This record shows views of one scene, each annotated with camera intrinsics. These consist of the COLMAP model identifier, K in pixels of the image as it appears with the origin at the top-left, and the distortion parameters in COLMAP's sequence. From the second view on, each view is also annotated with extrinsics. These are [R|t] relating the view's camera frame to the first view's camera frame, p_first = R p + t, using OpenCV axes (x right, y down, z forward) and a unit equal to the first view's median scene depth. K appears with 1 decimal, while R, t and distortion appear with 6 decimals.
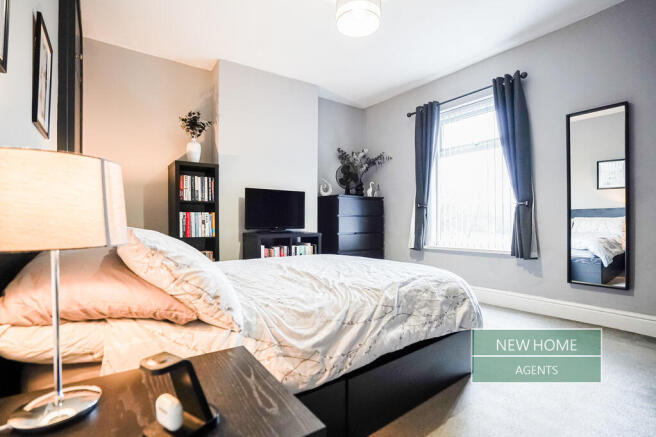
lens RADIAL K [[304.8, 0, 328.8], [0, 304.8, 222.5], [0, 0, 1]] dist [-0.033138, 0.000919]
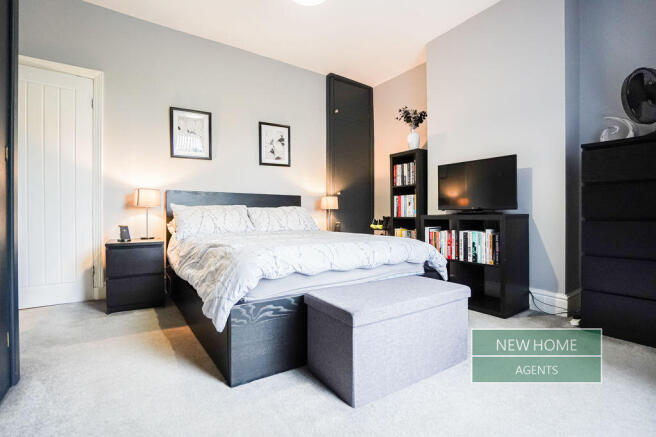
lens RADIAL K [[304.8, 0, 328.2], [0, 304.8, 215.0], [0, 0, 1]] dist [-0.033138, 0.000919]
pose [[-0.041673, 0.004409, -0.999122, 0.731909], [0.003933, 0.999983, 0.004249, 0.035233], [0.999124, -0.003753, -0.041689, 0.762116]]
